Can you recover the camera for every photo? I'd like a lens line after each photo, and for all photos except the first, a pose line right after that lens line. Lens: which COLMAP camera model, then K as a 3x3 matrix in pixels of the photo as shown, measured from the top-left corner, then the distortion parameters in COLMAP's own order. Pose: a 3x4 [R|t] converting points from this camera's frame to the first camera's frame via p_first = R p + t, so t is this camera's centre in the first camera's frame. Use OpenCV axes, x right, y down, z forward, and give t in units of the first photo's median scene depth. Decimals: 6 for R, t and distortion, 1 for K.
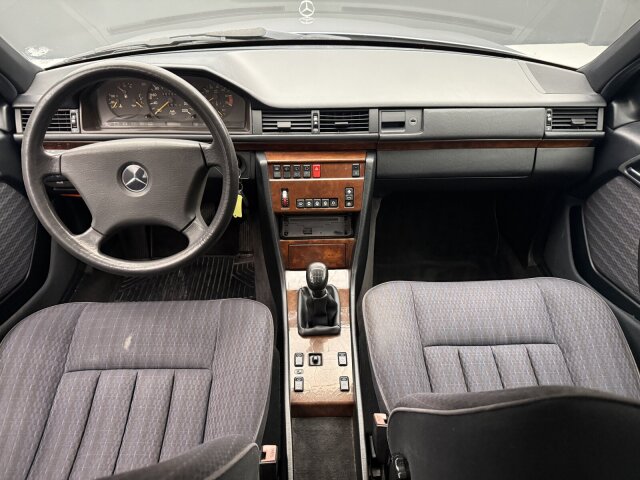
lens RADIAL K [[446.0, 0, 307.8], [0, 446.0, 239.3], [0, 0, 1]] dist [0.000577, -0.000396]
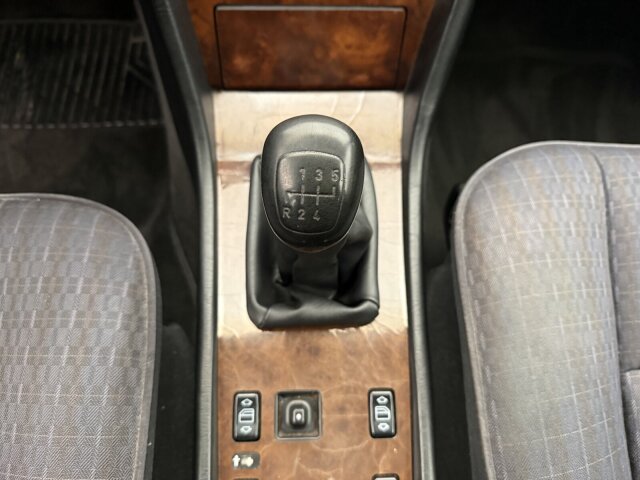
lens RADIAL K [[446.0, 0, 307.8], [0, 446.0, 239.3], [0, 0, 1]] dist [0.000577, -0.000396]
pose [[0.999024, 0.011290, 0.042699, 0.008080], [-0.030723, 0.872185, 0.488210, 0.001780], [-0.031729, -0.489045, 0.871681, 0.711509]]
